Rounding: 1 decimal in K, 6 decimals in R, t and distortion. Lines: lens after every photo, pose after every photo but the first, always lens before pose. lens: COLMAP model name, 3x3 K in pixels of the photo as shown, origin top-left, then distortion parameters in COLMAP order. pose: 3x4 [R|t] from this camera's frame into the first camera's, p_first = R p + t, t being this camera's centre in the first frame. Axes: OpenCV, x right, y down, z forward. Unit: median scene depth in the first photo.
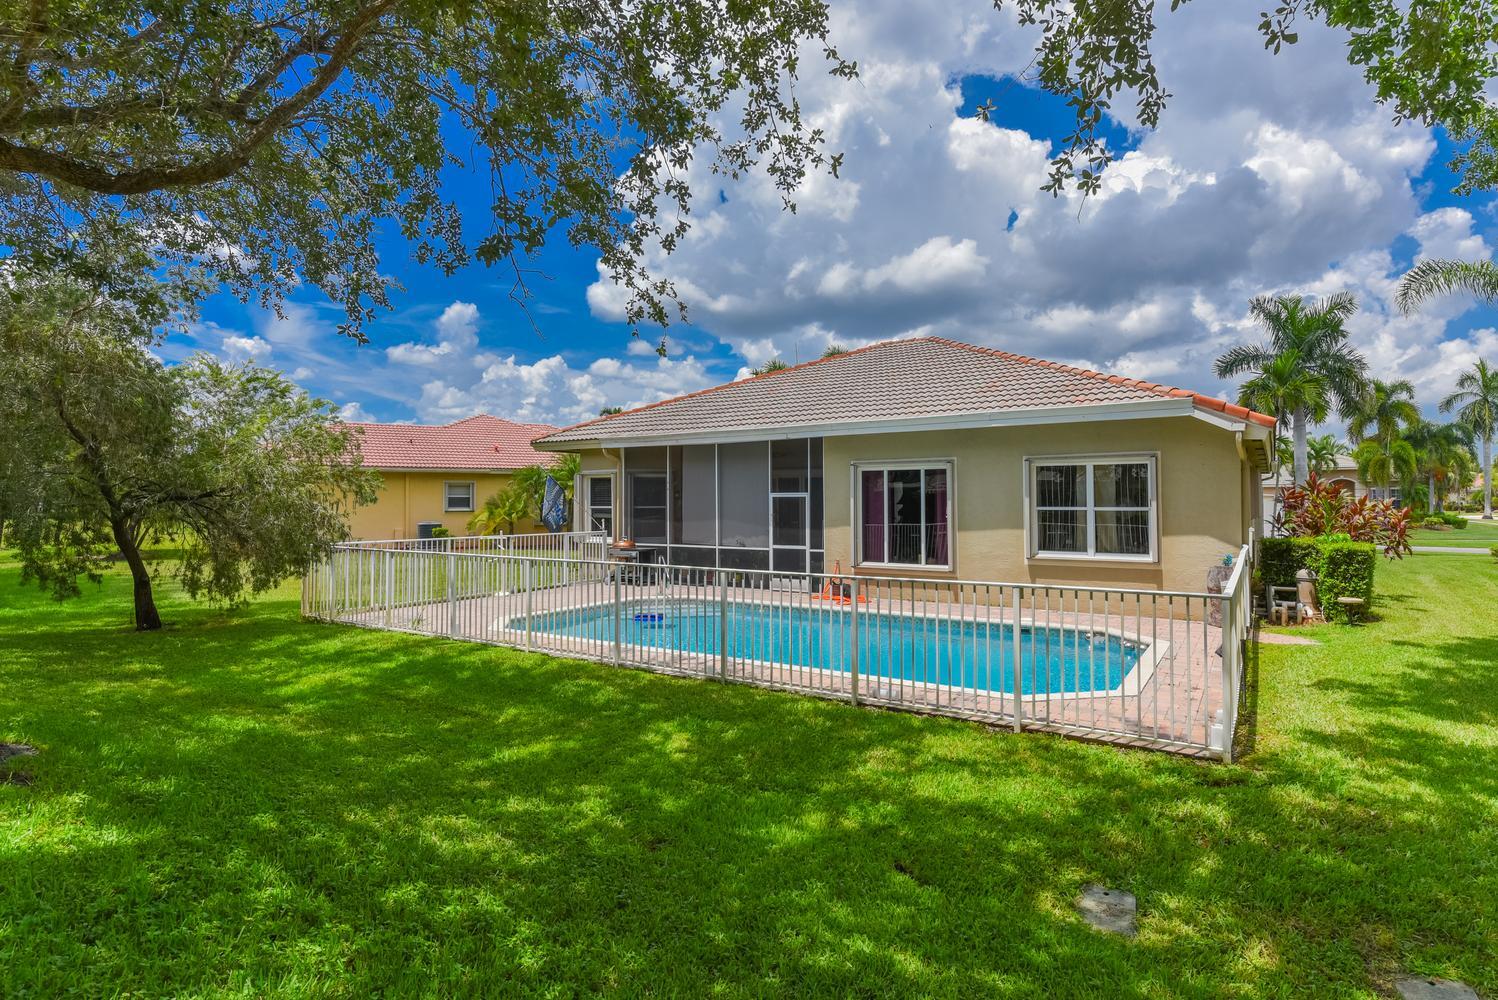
lens RADIAL K [[810.0, 0, 752.2], [0, 810.0, 491.3], [0, 0, 1]] dist [-0.026934, 0.029022]
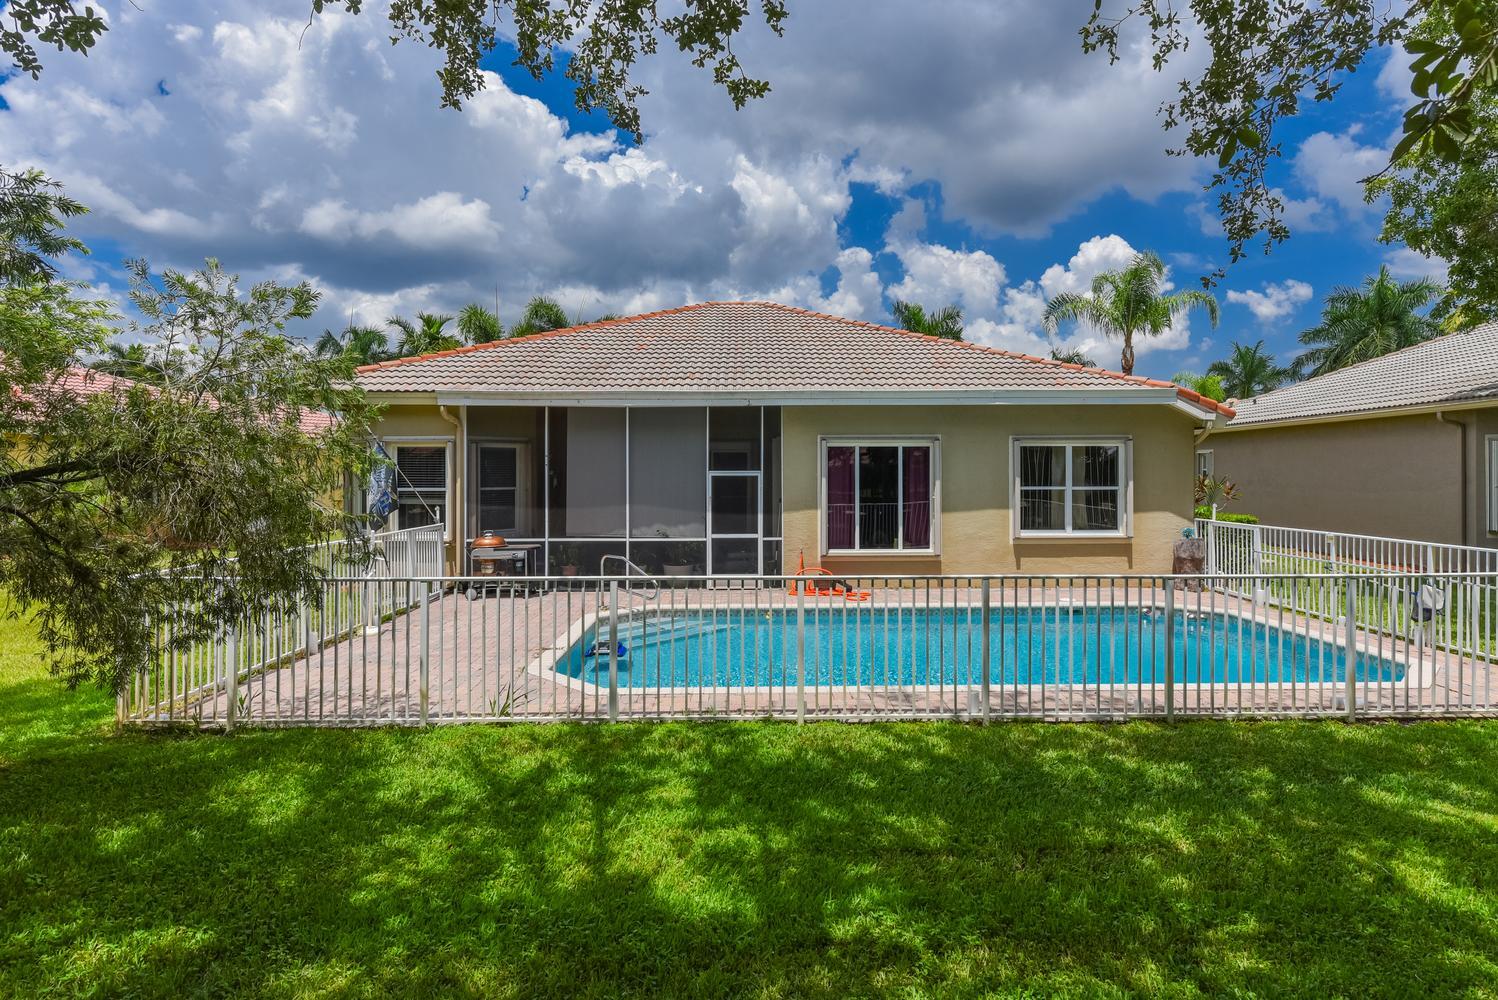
lens RADIAL K [[809.0, 0, 749.6], [0, 809.0, 468.4], [0, 0, 1]] dist [-0.001537, -0.000868]
pose [[0.811077, 0.003083, 0.584931, -0.430970], [-0.007492, 0.999959, 0.005119, -0.005033], [-0.584891, -0.008534, 0.811067, 0.318771]]
